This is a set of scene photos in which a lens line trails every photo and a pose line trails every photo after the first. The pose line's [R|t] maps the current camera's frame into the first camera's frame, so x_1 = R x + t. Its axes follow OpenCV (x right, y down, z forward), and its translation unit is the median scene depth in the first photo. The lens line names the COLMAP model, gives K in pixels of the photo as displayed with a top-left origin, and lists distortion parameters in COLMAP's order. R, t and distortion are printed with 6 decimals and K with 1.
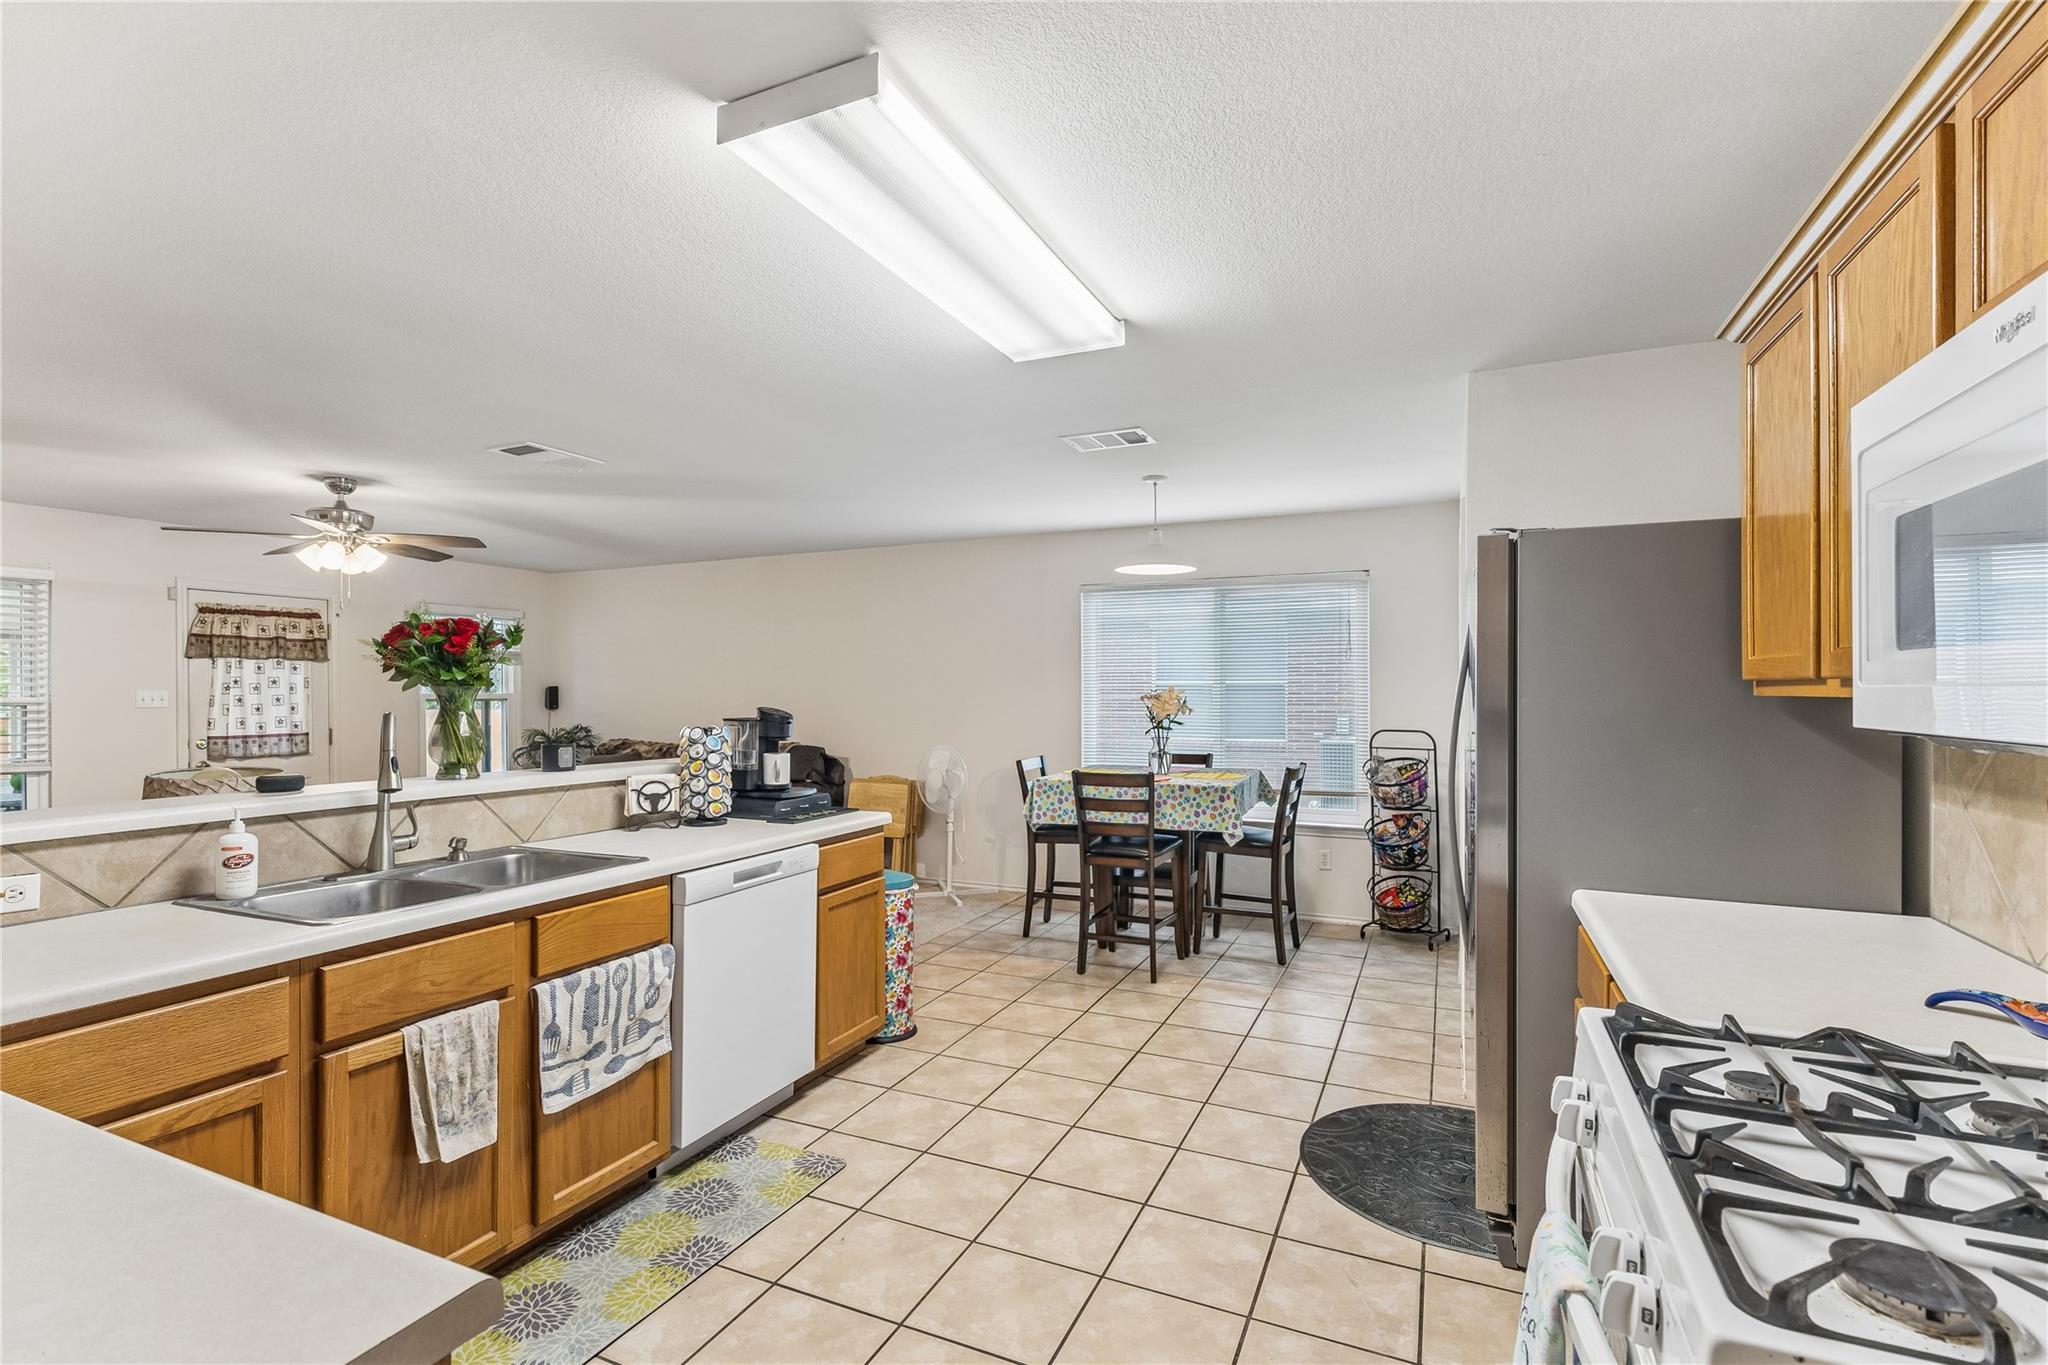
lens RADIAL K [[927.0, 0, 1023.6], [0, 927.0, 686.8], [0, 0, 1]] dist [0.000800, 0.000153]
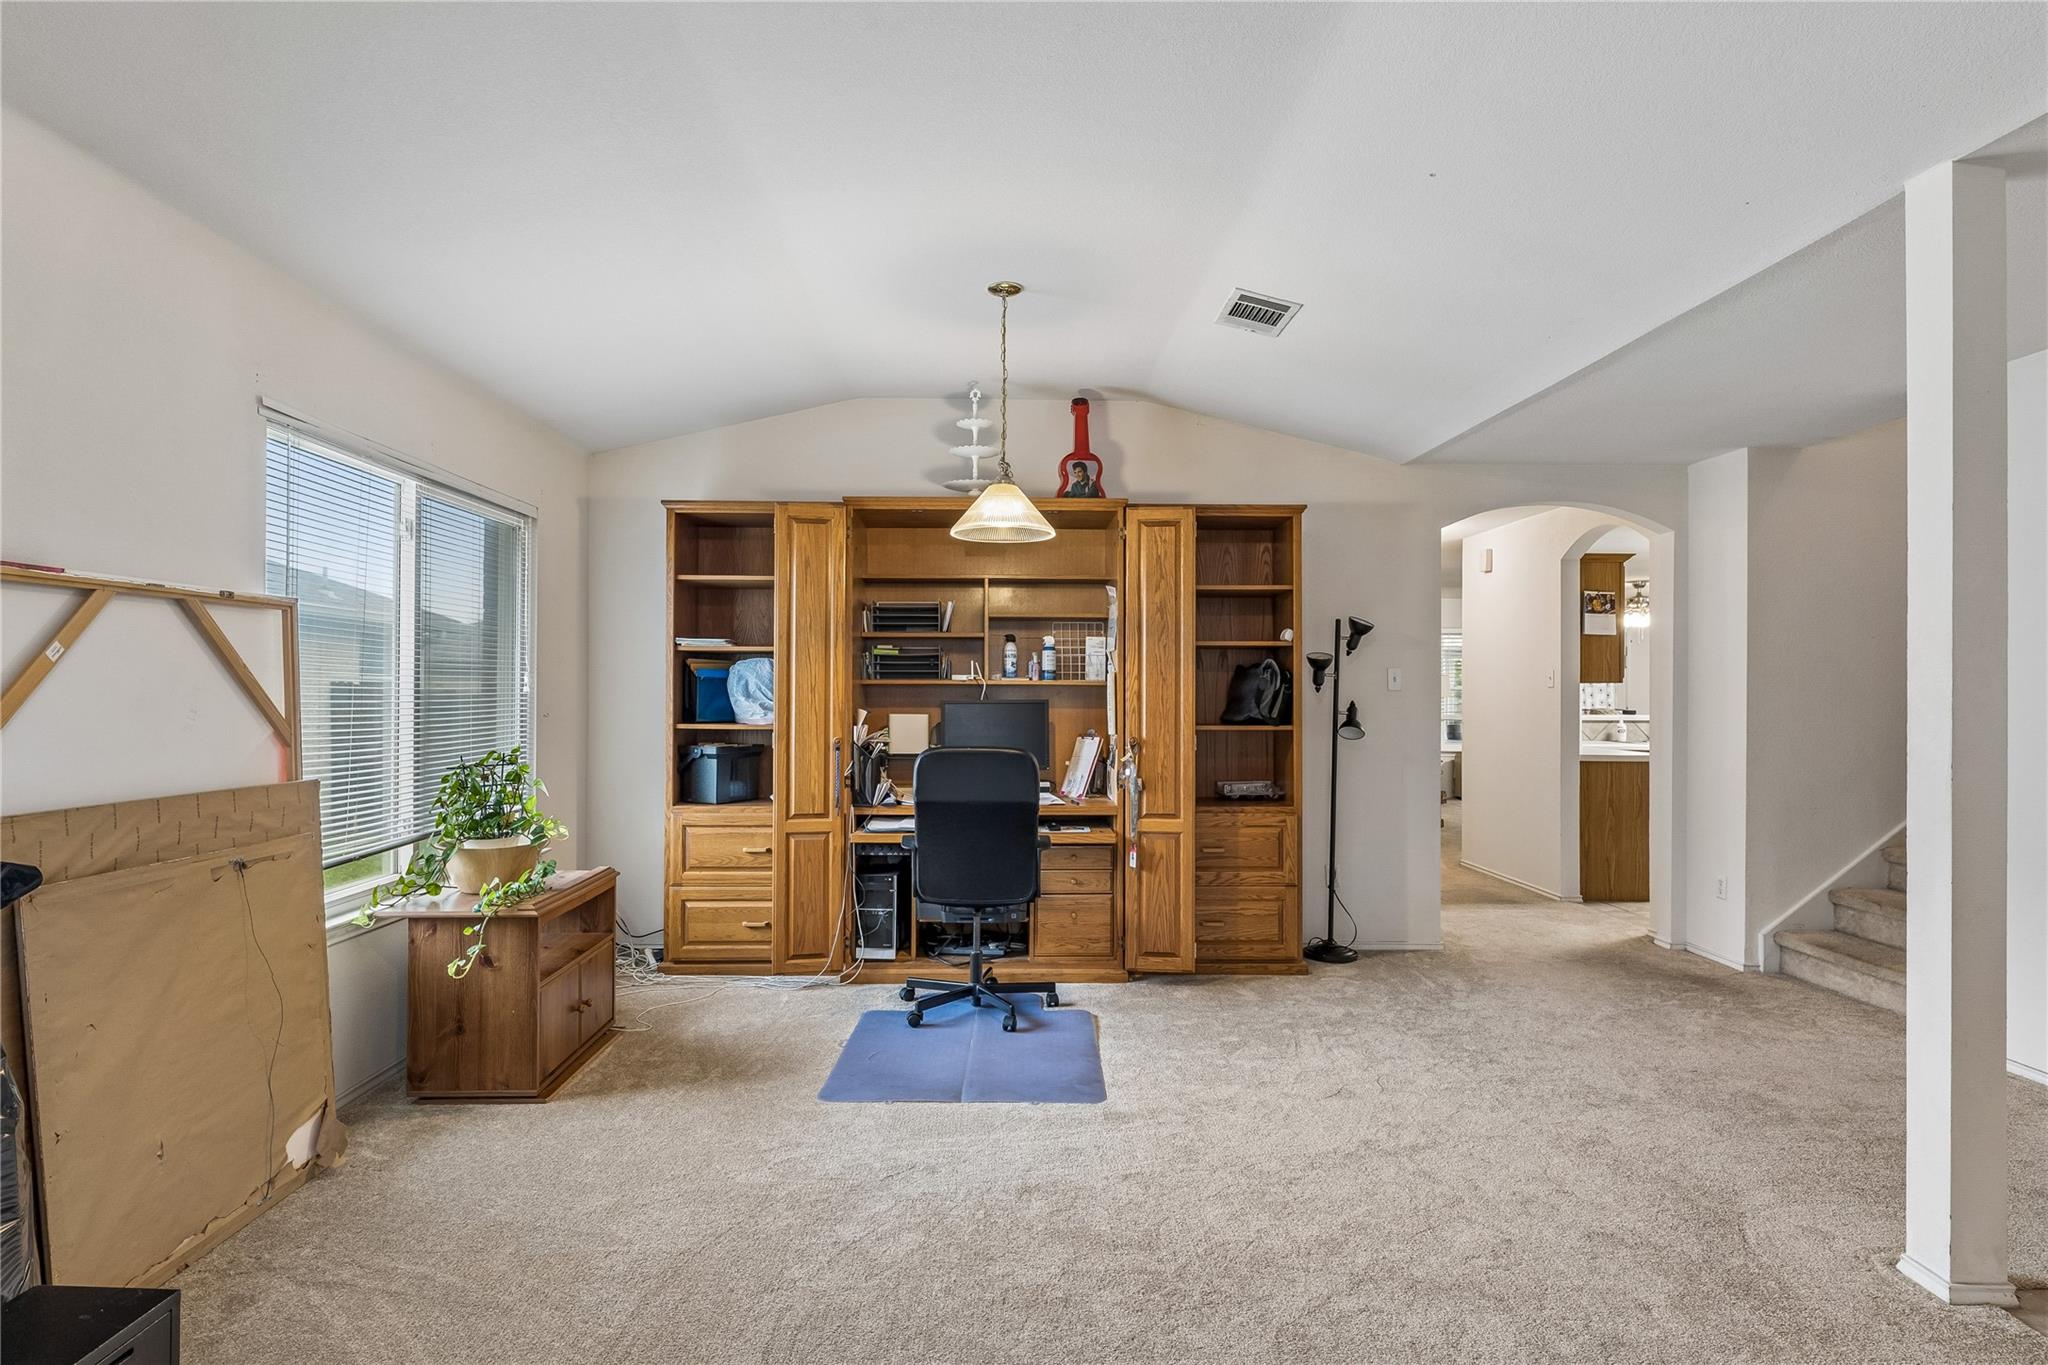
lens RADIAL K [[1112.9, 0, 1018.8], [0, 1112.9, 679.8], [0, 0, 1]] dist [0.001350, 0.000256]
pose [[0.436359, 0.000777, -0.899772, 1.258067], [-0.004186, 0.999991, -0.001166, 0.004121], [0.899763, 0.004275, 0.436358, -1.865828]]
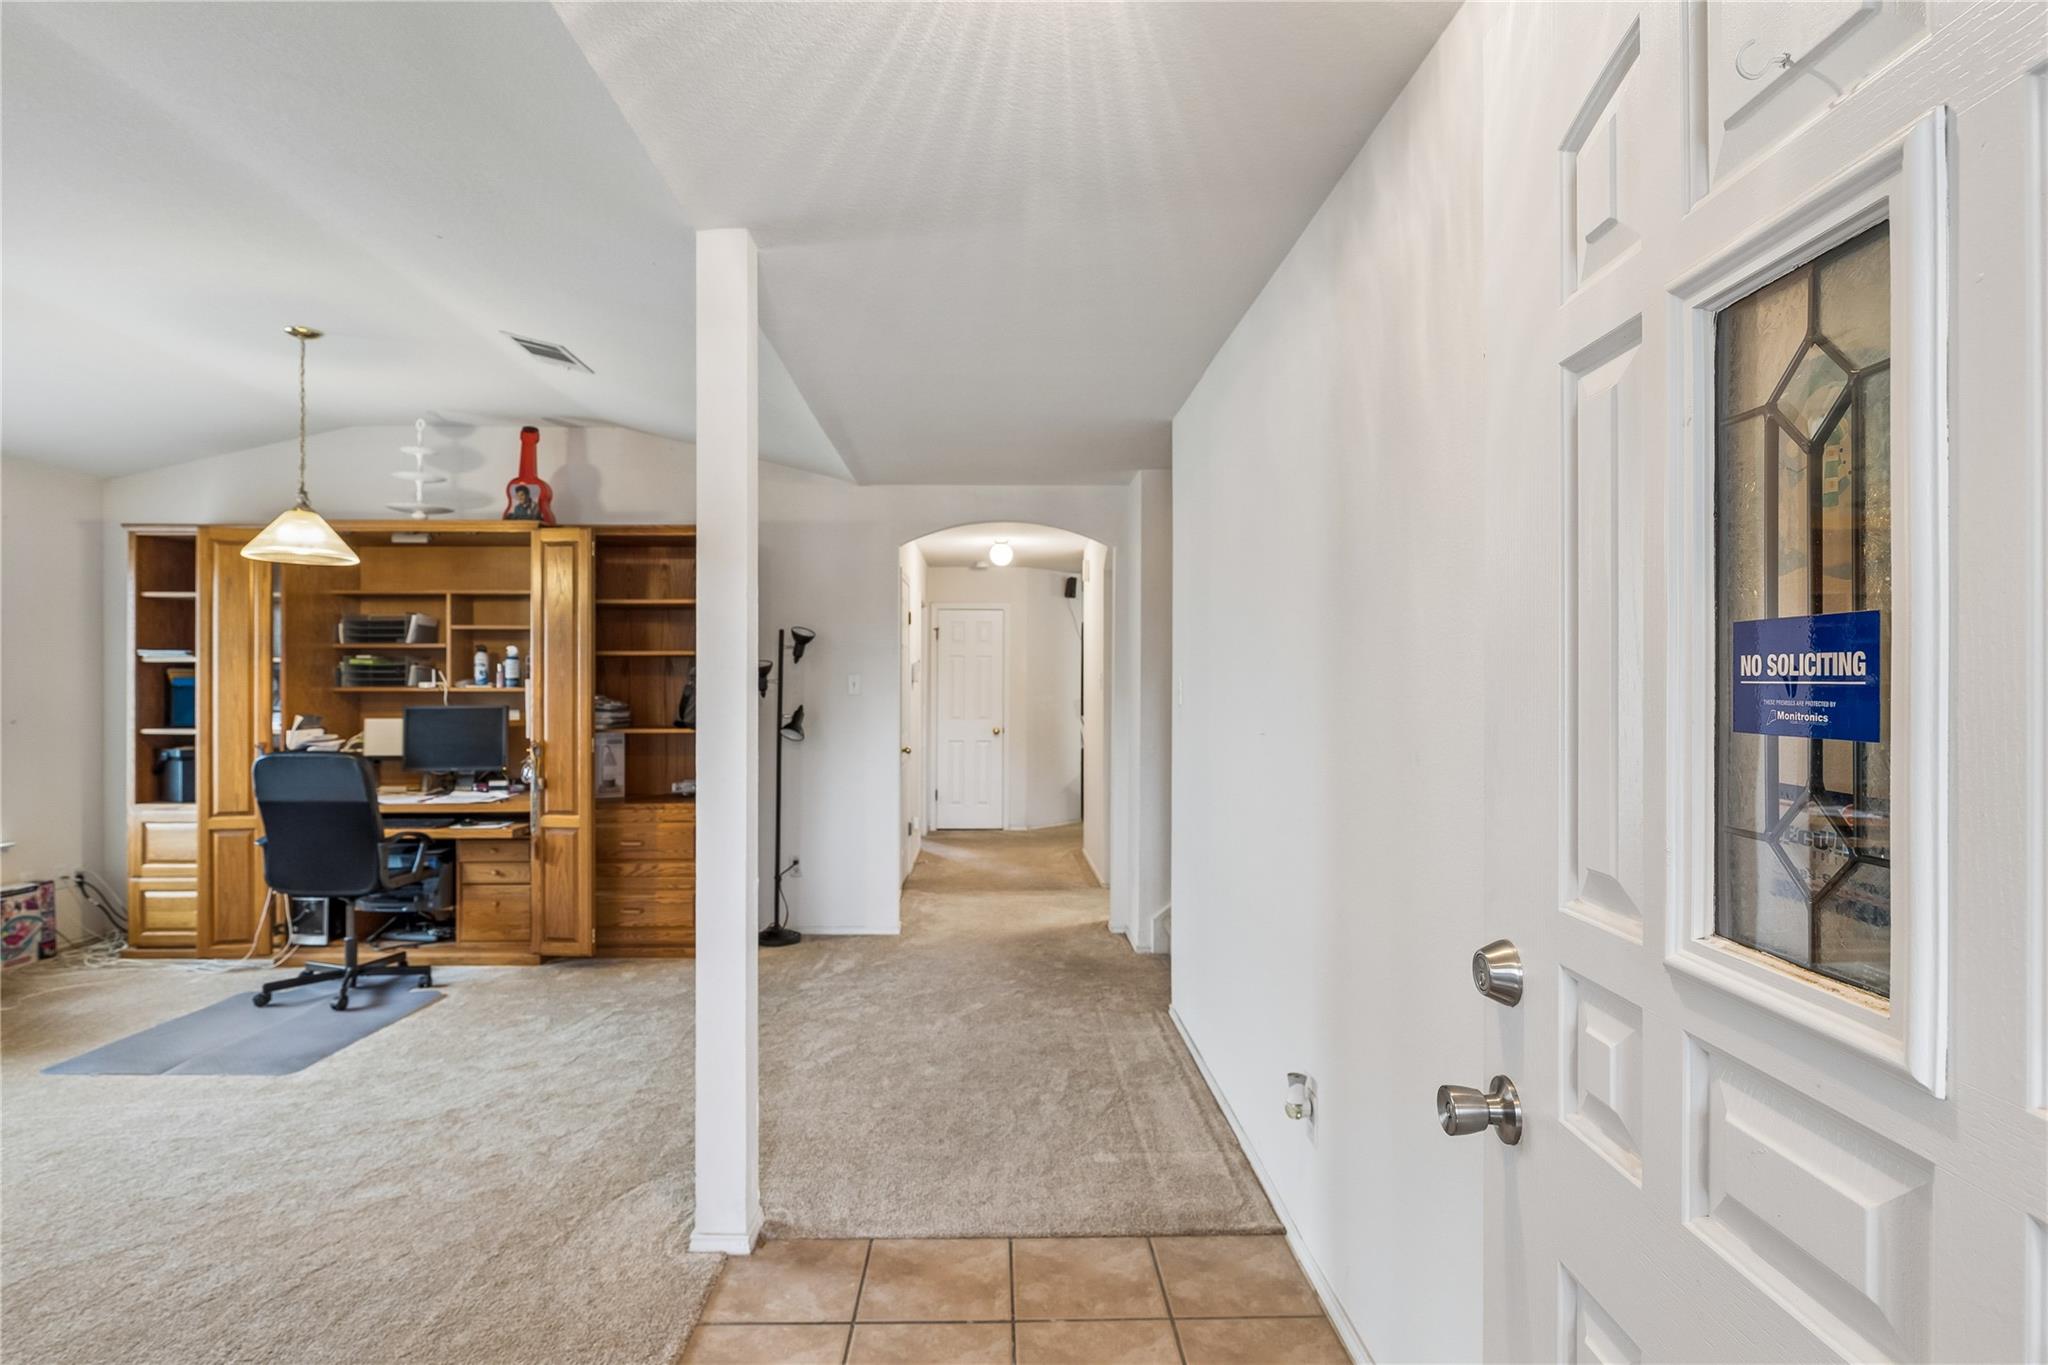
lens RADIAL K [[1051.3, 0, 1020.8], [0, 1051.3, 688.0], [0, 0, 1]] dist [-0.003043, -0.001961]
pose [[0.435356, 0.008789, -0.900215, 1.675908], [-0.000851, 0.999956, 0.009351, -0.013093], [0.900258, -0.003305, 0.435345, -1.092065]]
